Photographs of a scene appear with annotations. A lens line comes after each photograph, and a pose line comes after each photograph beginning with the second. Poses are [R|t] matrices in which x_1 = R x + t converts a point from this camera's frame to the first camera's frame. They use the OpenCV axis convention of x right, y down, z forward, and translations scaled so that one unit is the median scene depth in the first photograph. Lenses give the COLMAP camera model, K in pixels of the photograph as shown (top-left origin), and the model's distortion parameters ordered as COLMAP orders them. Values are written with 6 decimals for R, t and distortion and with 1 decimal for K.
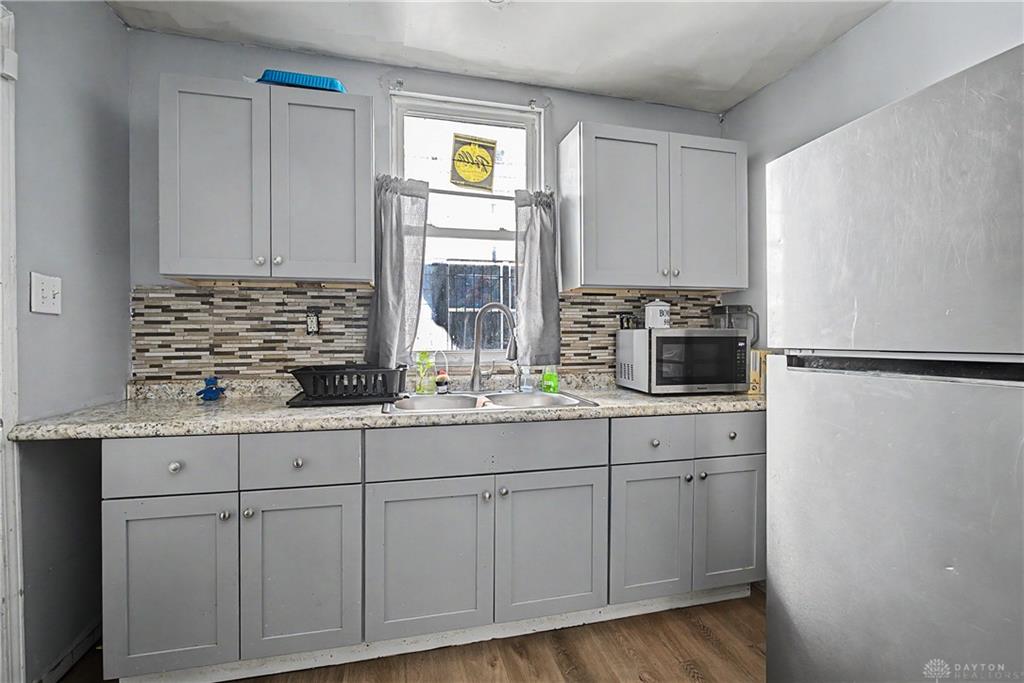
lens RADIAL K [[458.2, 0, 514.7], [0, 458.2, 338.3], [0, 0, 1]] dist [-0.013485, 0.001901]
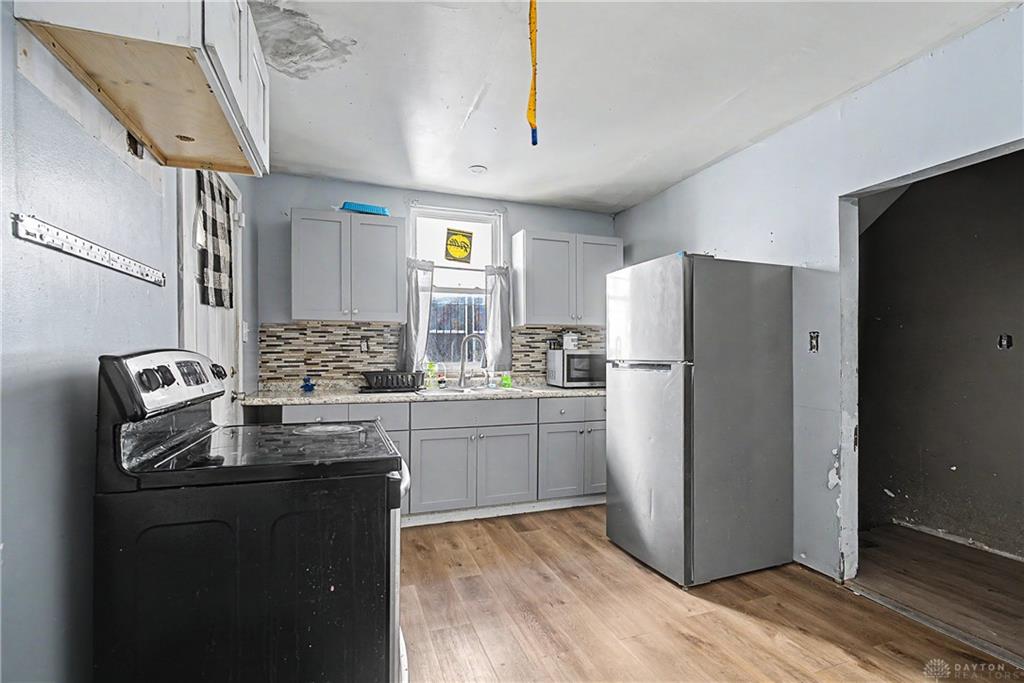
lens RADIAL K [[458.2, 0, 505.6], [0, 458.2, 356.0], [0, 0, 1]] dist [-0.013485, 0.001901]
pose [[0.997041, 0.000984, 0.076864, -0.057334], [-0.001178, 0.999996, 0.002476, -0.001337], [-0.076862, -0.002559, 0.997038, -0.713887]]
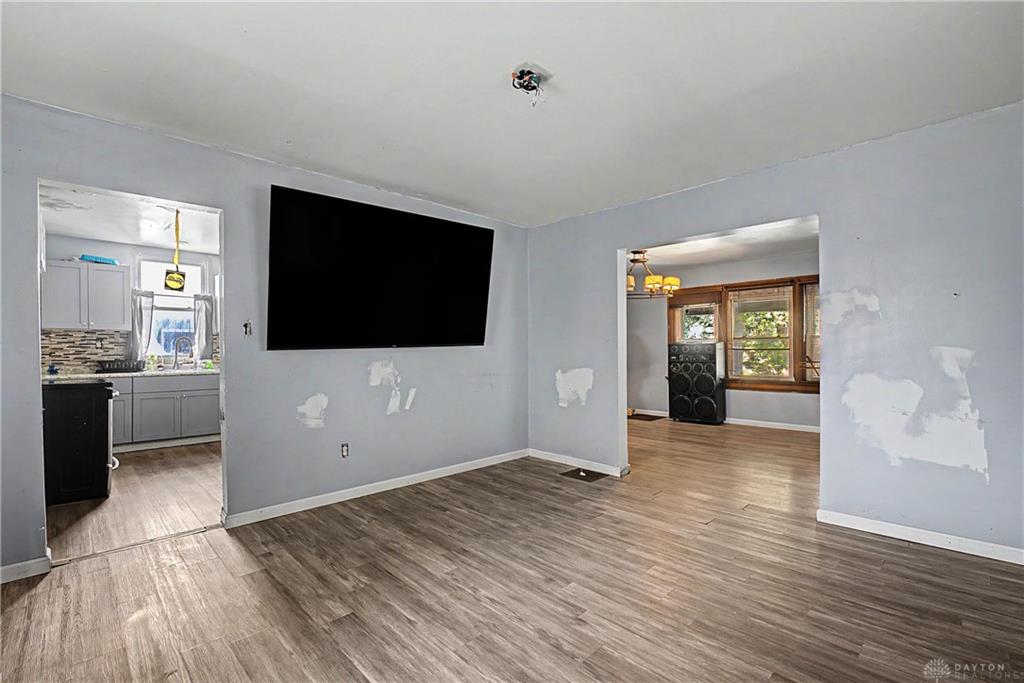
lens RADIAL K [[458.2, 0, 509.6], [0, 458.2, 350.7], [0, 0, 1]] dist [-0.013485, 0.001901]
pose [[0.872833, -0.003256, 0.488008, 0.341181], [0.001471, 0.999991, 0.004041, -0.003511], [-0.488016, -0.002809, 0.872830, -2.423699]]
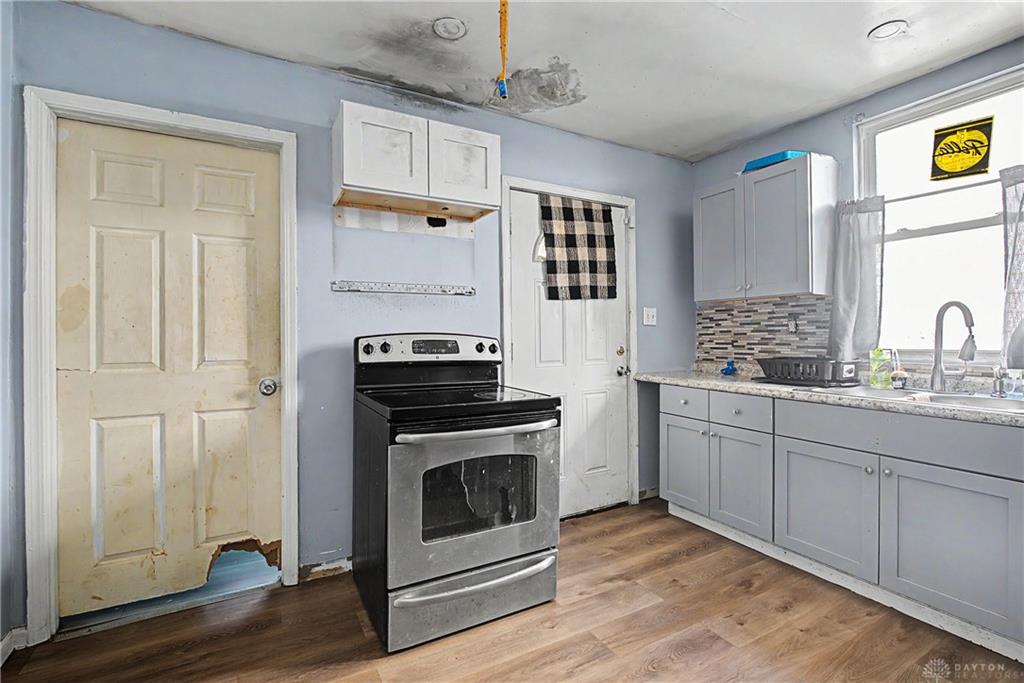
lens RADIAL K [[458.2, 0, 512.0], [0, 458.2, 336.1], [0, 0, 1]] dist [-0.013485, 0.001901]
pose [[0.259533, 0.000373, -0.965734, 0.656012], [0.000809, 0.999999, 0.000604, -0.003488], [0.965734, -0.000938, 0.259532, -0.154221]]
